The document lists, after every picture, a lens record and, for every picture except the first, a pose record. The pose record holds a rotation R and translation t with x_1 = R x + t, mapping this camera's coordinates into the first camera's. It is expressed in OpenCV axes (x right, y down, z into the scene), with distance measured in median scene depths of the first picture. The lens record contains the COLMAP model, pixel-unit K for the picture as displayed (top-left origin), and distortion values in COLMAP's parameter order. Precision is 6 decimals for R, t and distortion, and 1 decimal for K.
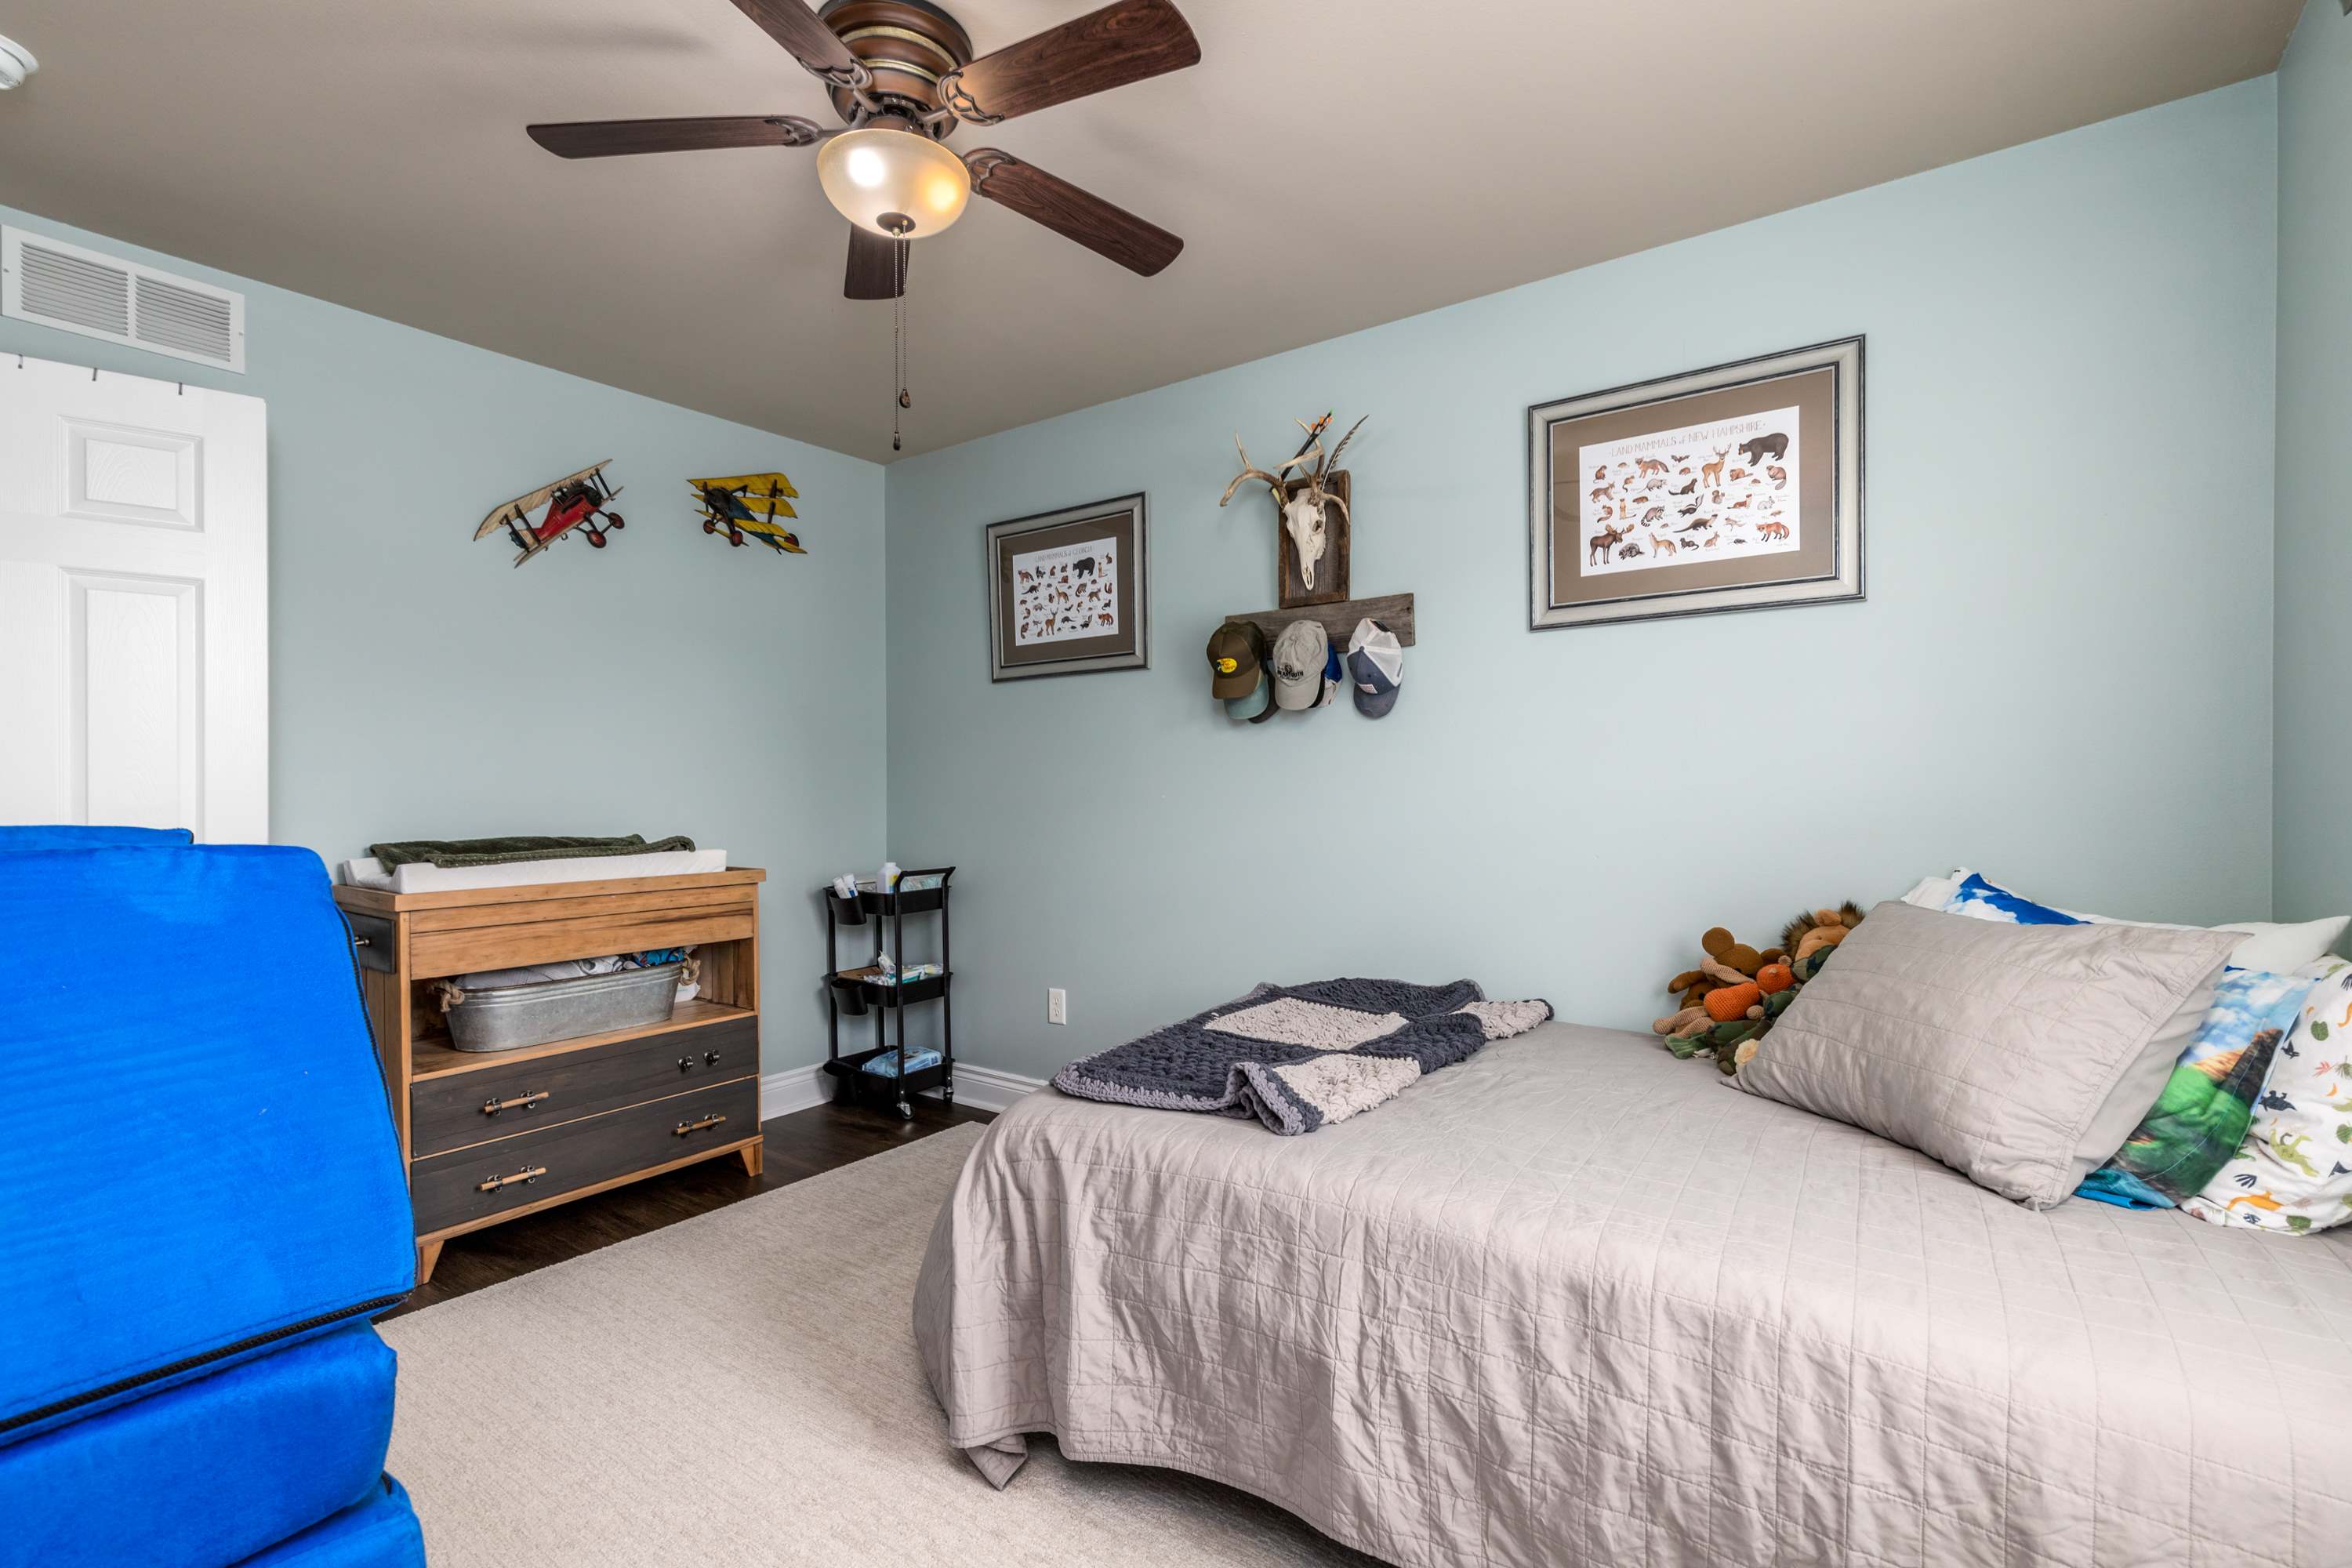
lens RADIAL K [[1104.9, 0, 1176.0], [0, 1104.9, 784.0], [0, 0, 1]] dist [0.002918, -0.000180]
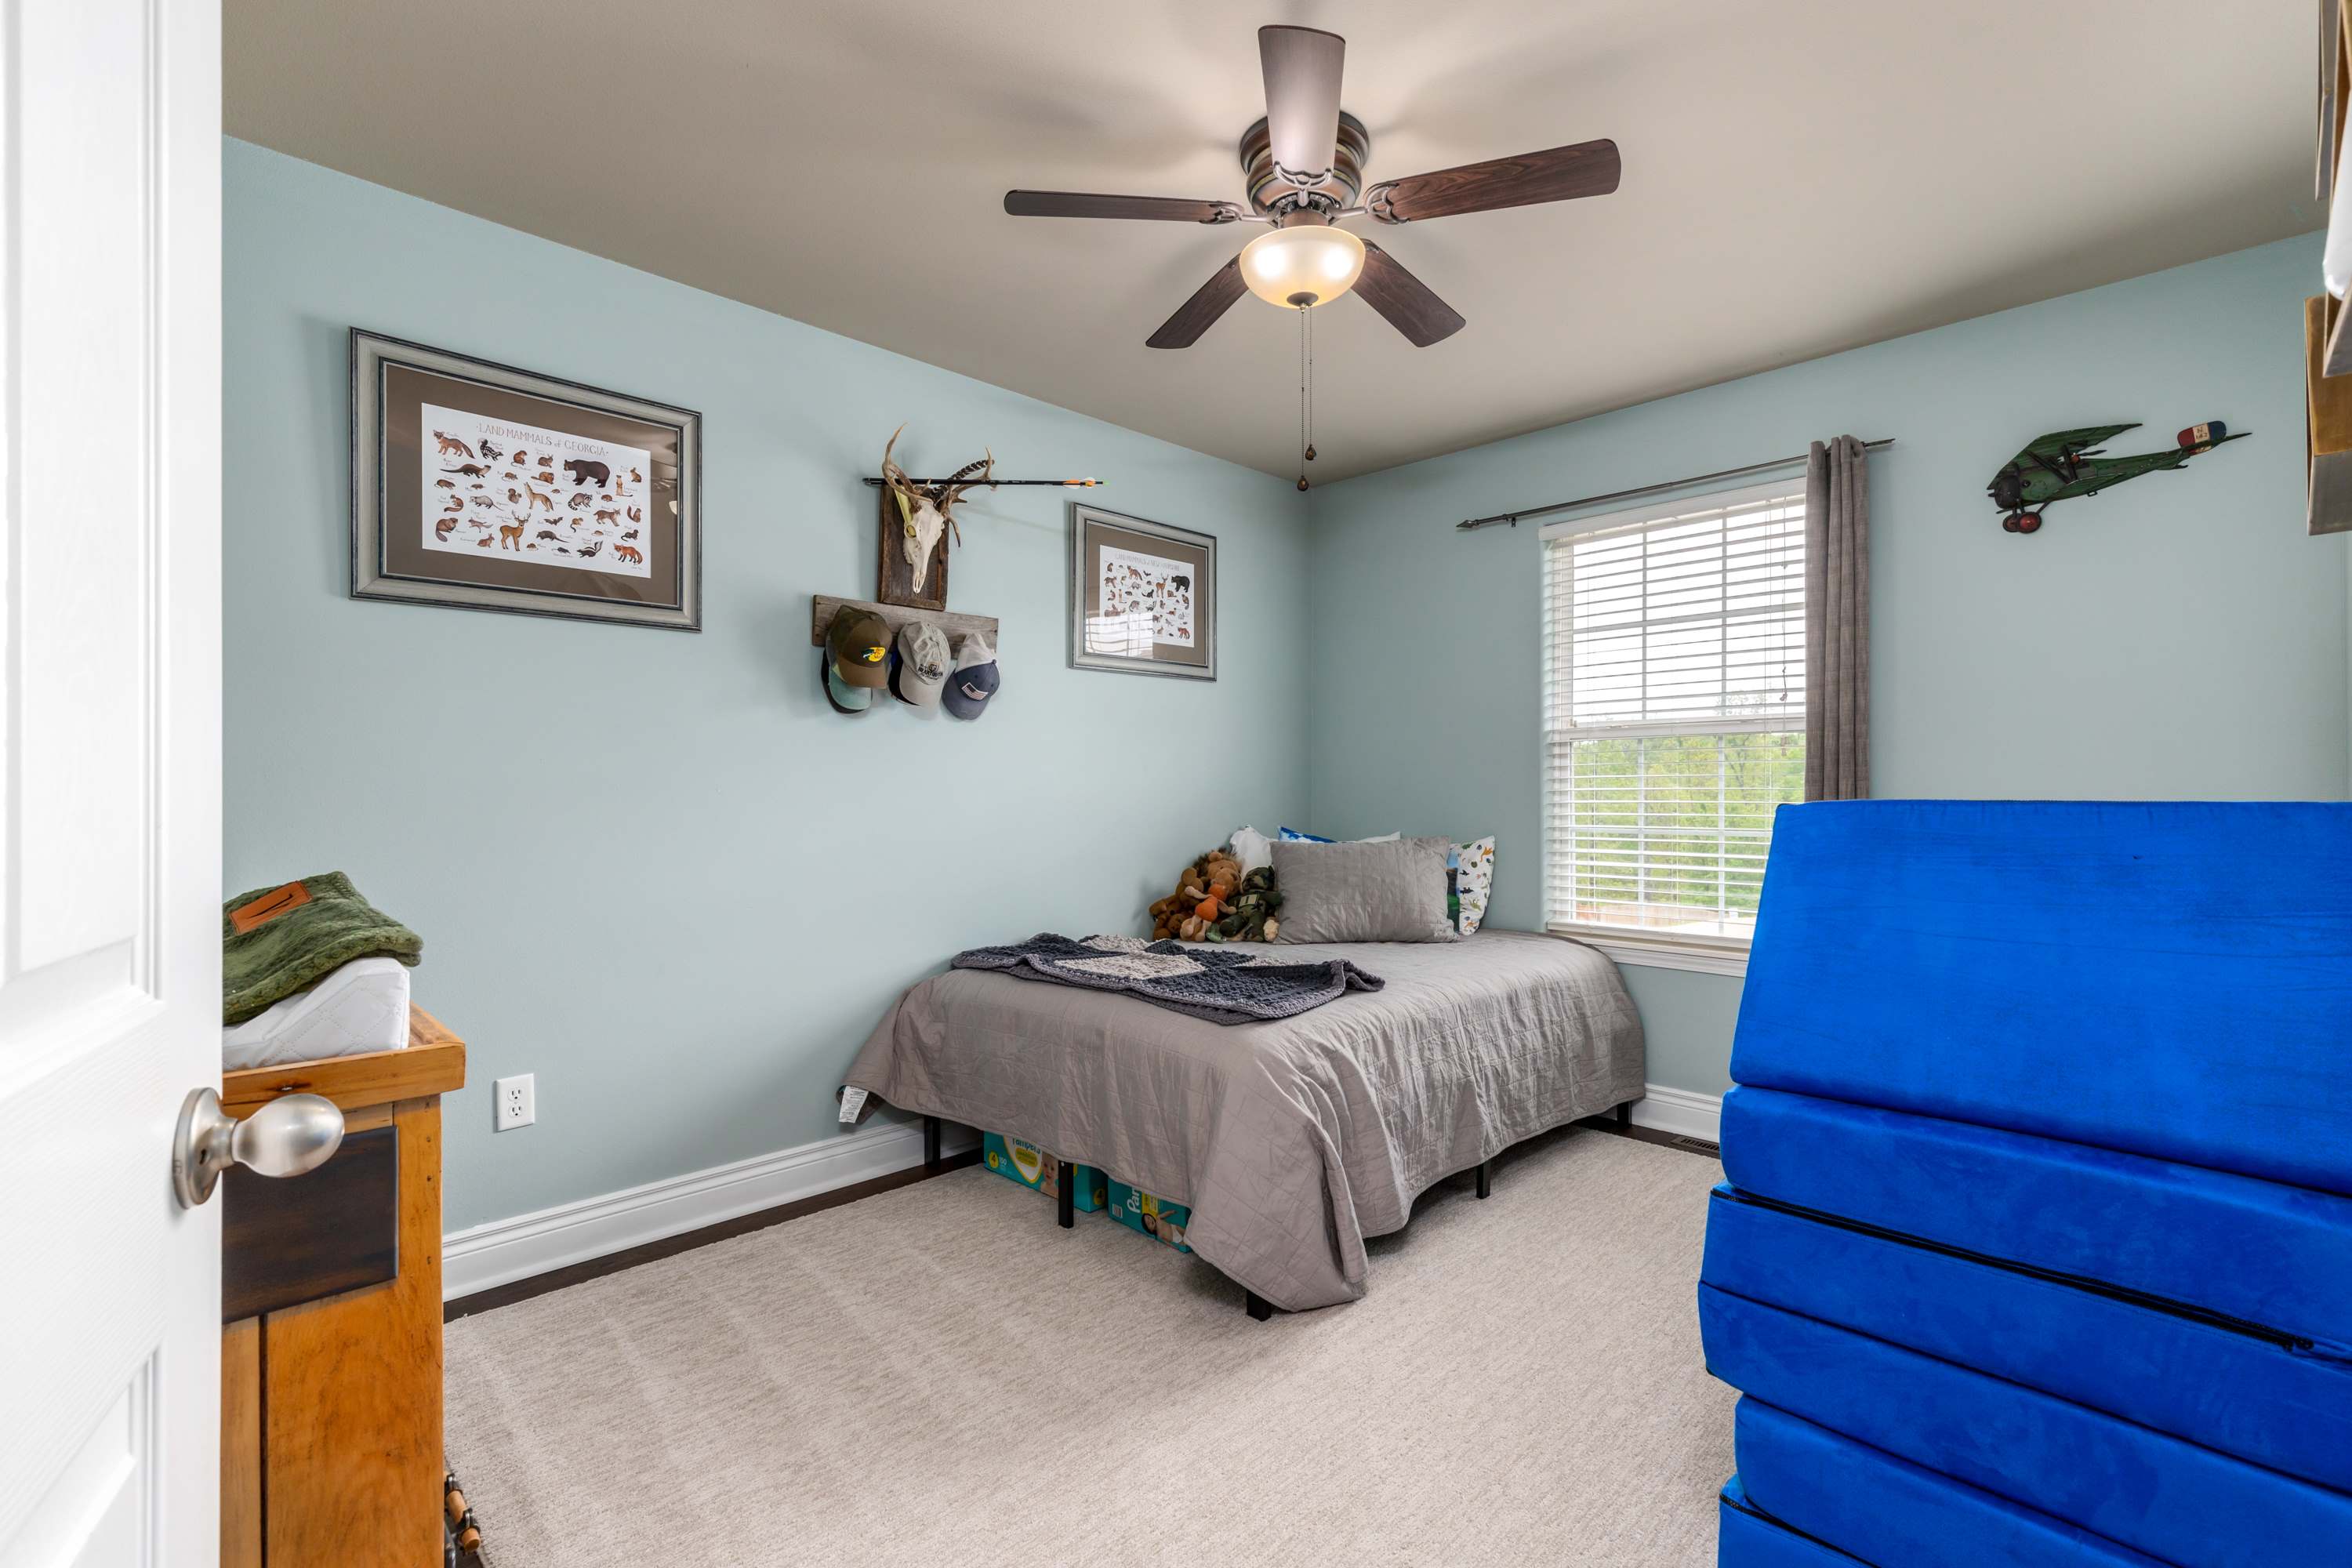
lens RADIAL K [[1024.7, 0, 1176.5], [0, 1024.7, 817.0], [0, 0, 1]] dist [0.000921, -0.000129]
pose [[0.156481, -0.022107, 0.987434, -0.703495], [-0.005543, 0.999714, 0.023261, 0.013297], [-0.987665, -0.009113, 0.156314, 0.515100]]
